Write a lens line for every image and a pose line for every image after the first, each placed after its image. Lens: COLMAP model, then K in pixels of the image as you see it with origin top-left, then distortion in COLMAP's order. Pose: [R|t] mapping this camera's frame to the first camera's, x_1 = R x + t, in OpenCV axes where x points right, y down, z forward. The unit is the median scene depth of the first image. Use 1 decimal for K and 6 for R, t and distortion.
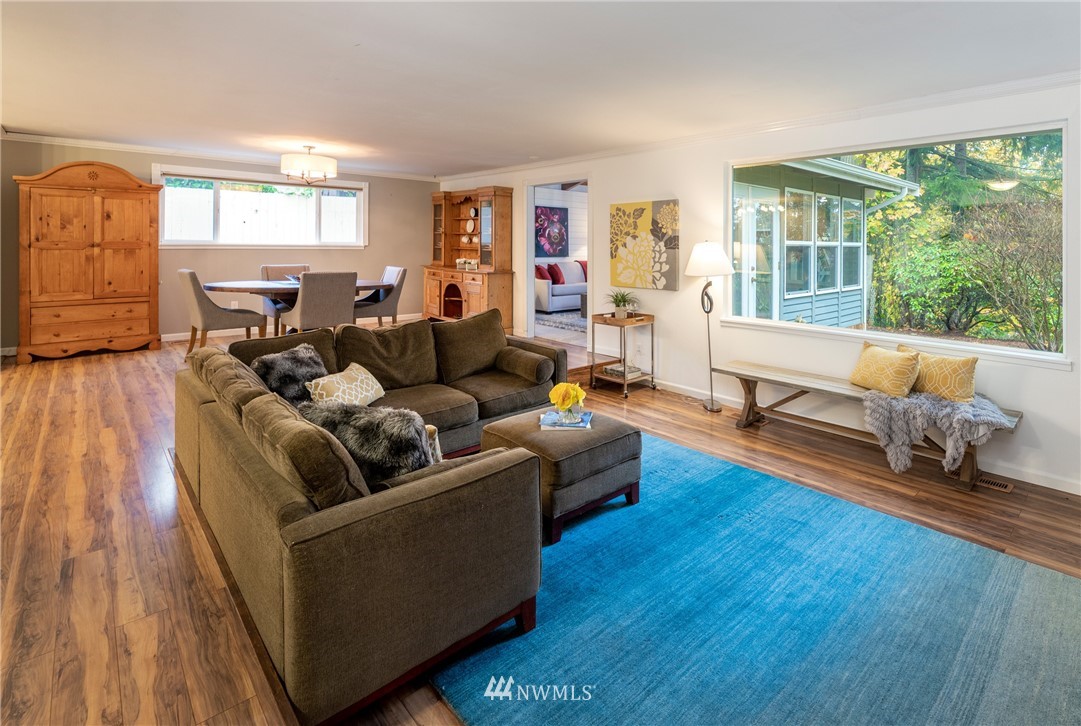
lens RADIAL K [[536.0, 0, 593.9], [0, 536.0, 238.6], [0, 0, 1]] dist [-0.002843, 0.003107]
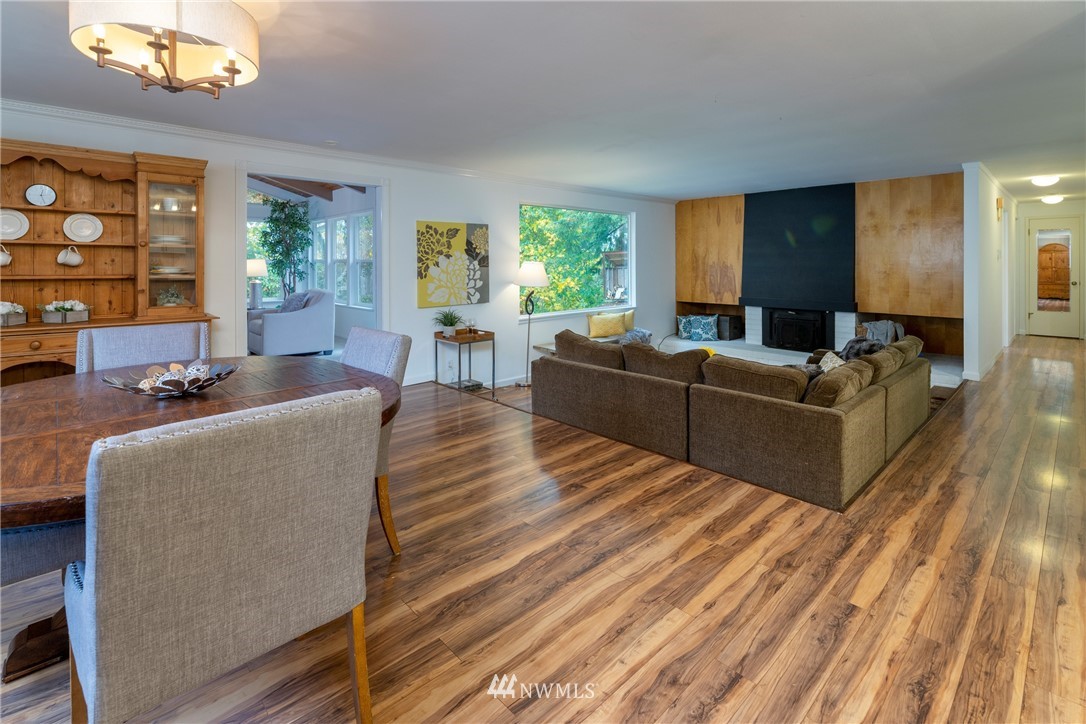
lens RADIAL K [[501.5, 0, 540.7], [0, 501.5, 267.4], [0, 0, 1]] dist [-0.002171, 0.001839]
pose [[0.016053, -0.020163, 0.999668, -0.890971], [-0.011568, 0.999726, 0.020350, -0.003192], [-0.999804, -0.011890, 0.015816, 0.825927]]
